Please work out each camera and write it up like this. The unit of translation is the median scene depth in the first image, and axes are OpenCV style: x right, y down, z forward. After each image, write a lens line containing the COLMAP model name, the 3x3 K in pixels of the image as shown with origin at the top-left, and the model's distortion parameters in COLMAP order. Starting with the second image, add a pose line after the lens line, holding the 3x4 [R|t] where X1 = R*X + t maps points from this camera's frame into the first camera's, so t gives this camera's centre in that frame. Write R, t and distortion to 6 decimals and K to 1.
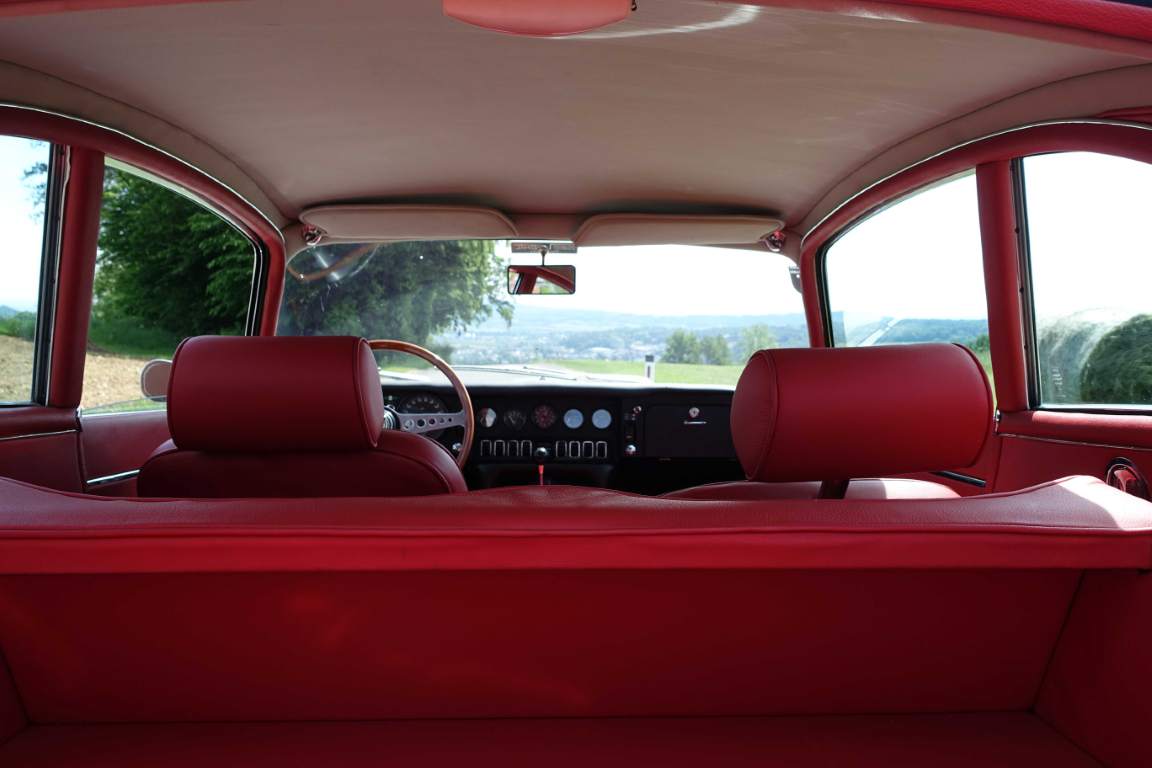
lens RADIAL K [[888.3, 0, 572.3], [0, 888.3, 369.6], [0, 0, 1]] dist [0.012866, -0.011830]
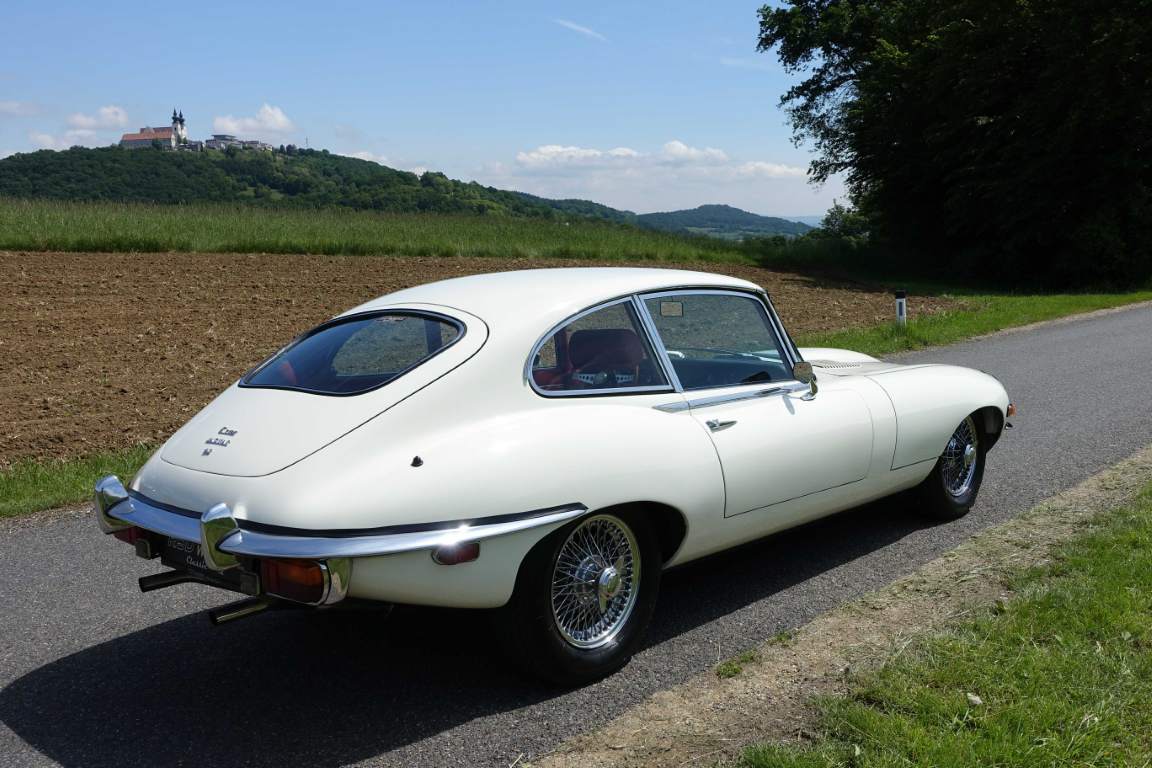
lens RADIAL K [[1078.3, 0, 587.6], [0, 1078.3, 392.7], [0, 0, 1]] dist [-0.028182, 0.000000]
pose [[0.723252, 0.047420, -0.688954, 1.421255], [0.020870, 0.995683, 0.090440, -0.125537], [0.690269, -0.079790, 0.719140, -0.826271]]
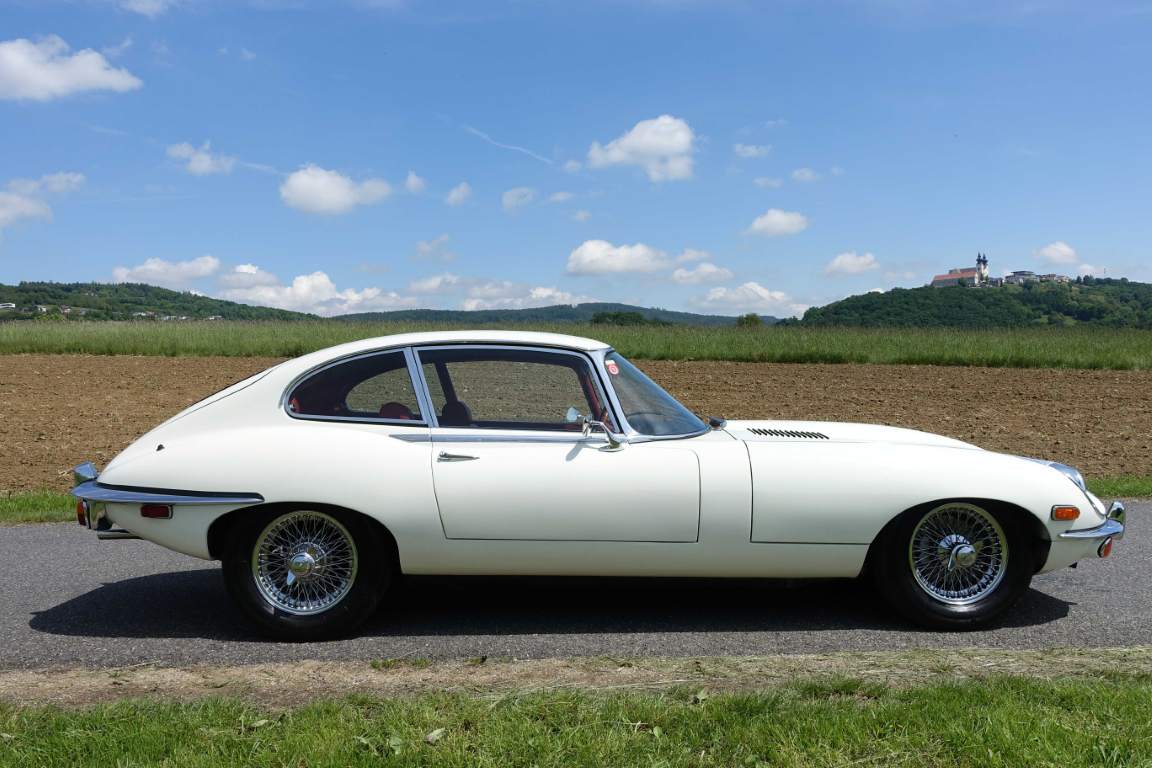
lens RADIAL K [[888.3, 0, 571.8], [0, 888.3, 386.5], [0, 0, 1]] dist [0.012866, -0.011830]
pose [[0.022338, -0.022301, -0.999502, 2.076144], [-0.019682, 0.999548, -0.022742, -0.008080], [0.999557, 0.020180, 0.021889, 0.807725]]
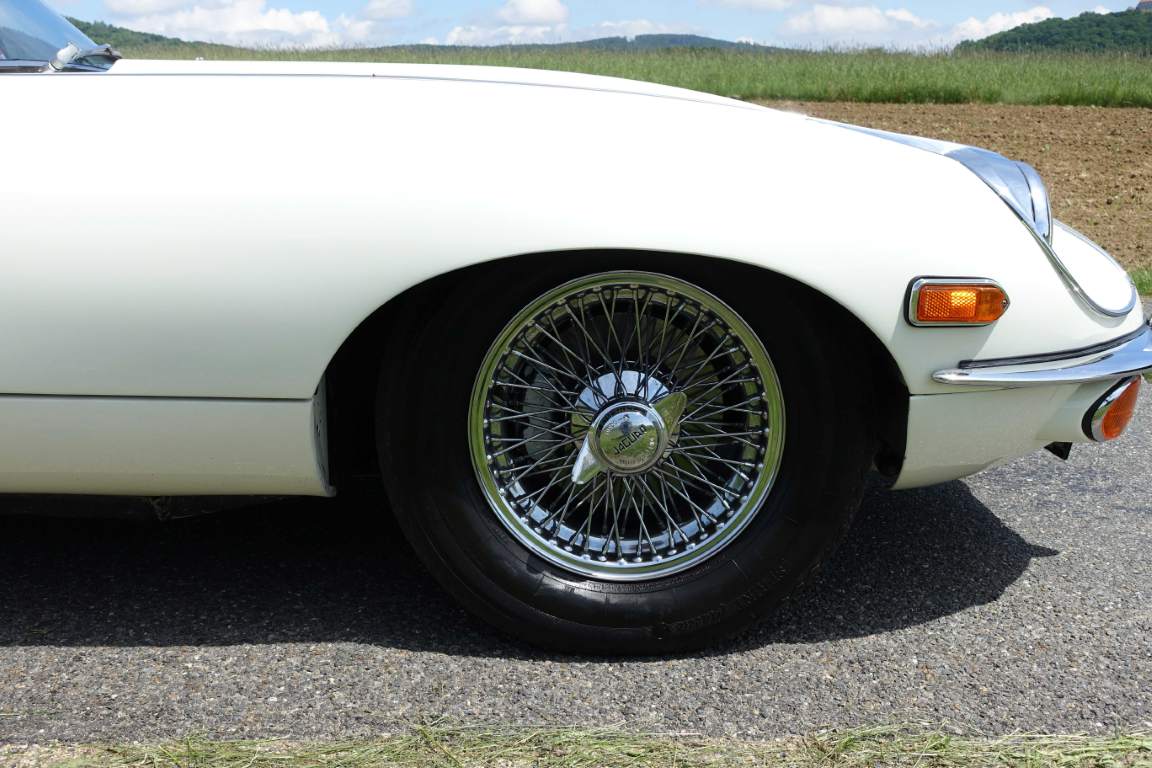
lens RADIAL K [[1200.2, 0, 579.7], [0, 1200.2, 378.3], [0, 0, 1]] dist [-0.020891, 0.000000]
pose [[-0.016470, 0.162241, -0.986614, 1.030804], [-0.021205, 0.986469, 0.162571, 0.117174], [0.999639, 0.023599, -0.012806, 1.626746]]
